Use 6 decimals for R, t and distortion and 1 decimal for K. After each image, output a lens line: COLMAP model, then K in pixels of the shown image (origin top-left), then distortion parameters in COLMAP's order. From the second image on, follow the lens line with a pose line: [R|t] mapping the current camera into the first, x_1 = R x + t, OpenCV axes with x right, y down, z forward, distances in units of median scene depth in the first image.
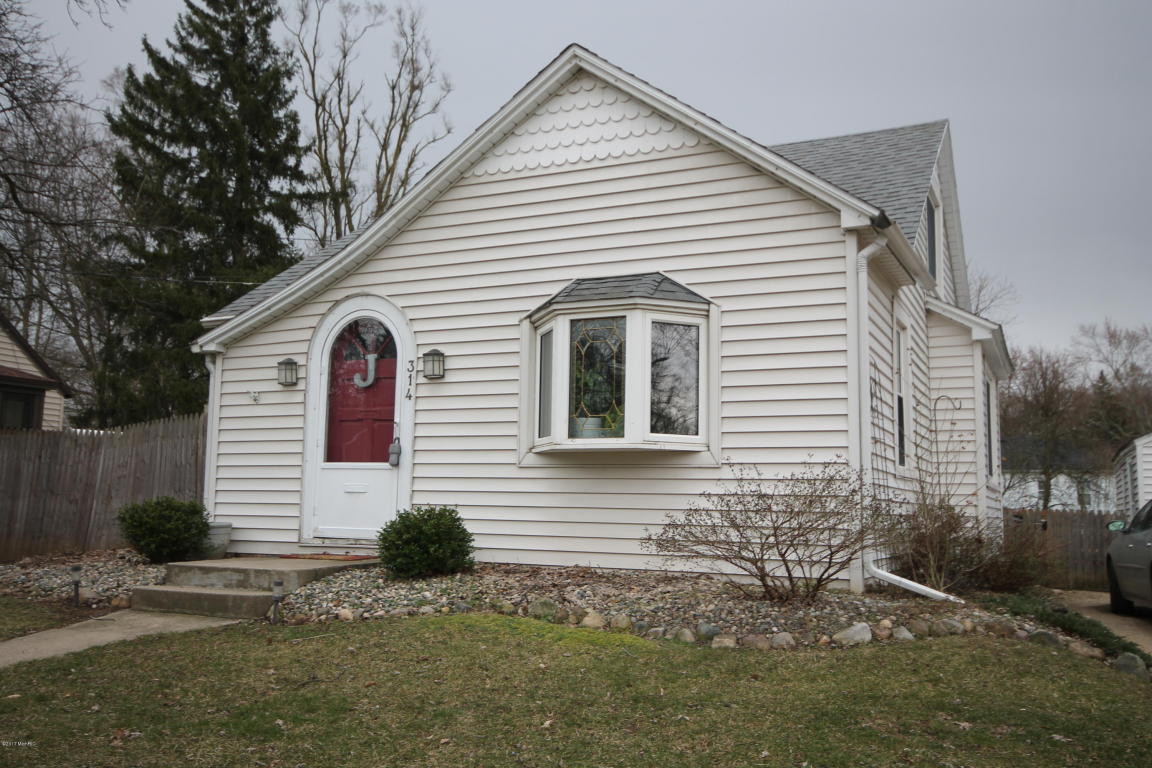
lens RADIAL K [[999.1, 0, 581.5], [0, 999.1, 373.5], [0, 0, 1]] dist [0.010839, 0.028219]
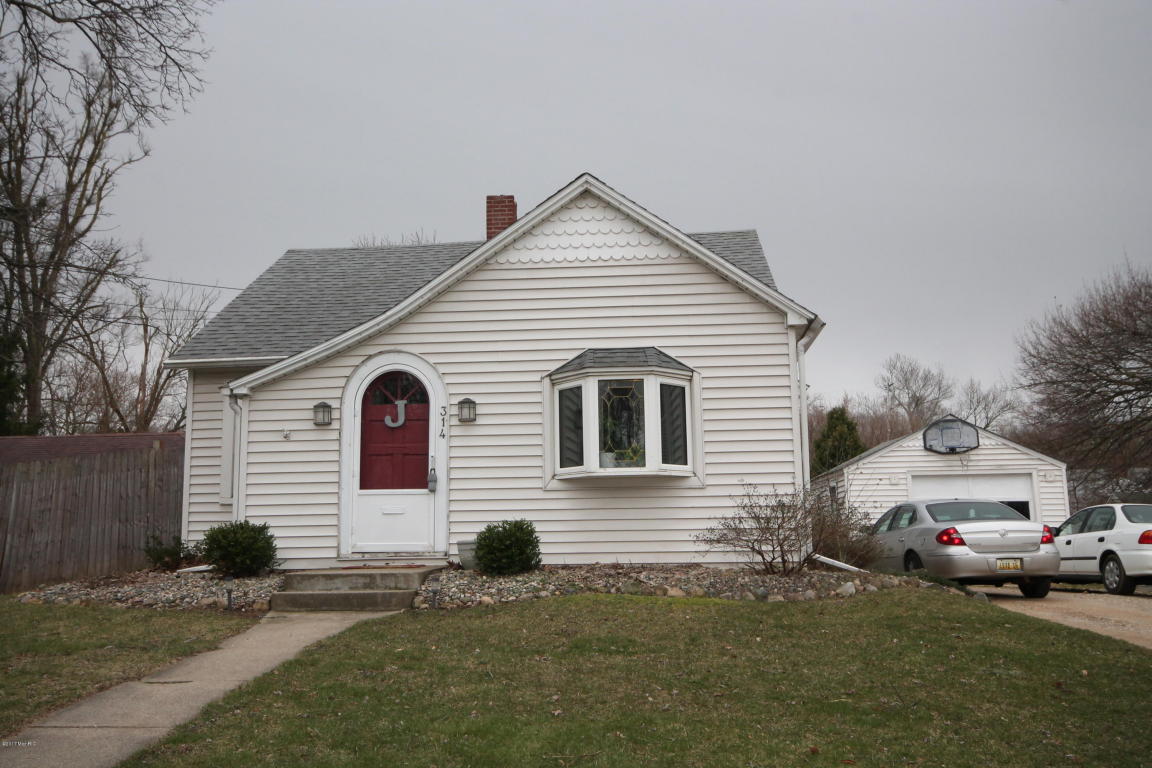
lens RADIAL K [[999.1, 0, 573.4], [0, 999.1, 377.5], [0, 0, 1]] dist [0.010839, 0.028219]
pose [[0.934010, 0.027128, 0.356215, -0.485323], [-0.016468, 0.999322, -0.032924, -0.011274], [-0.356867, 0.024885, 0.933824, -0.232131]]
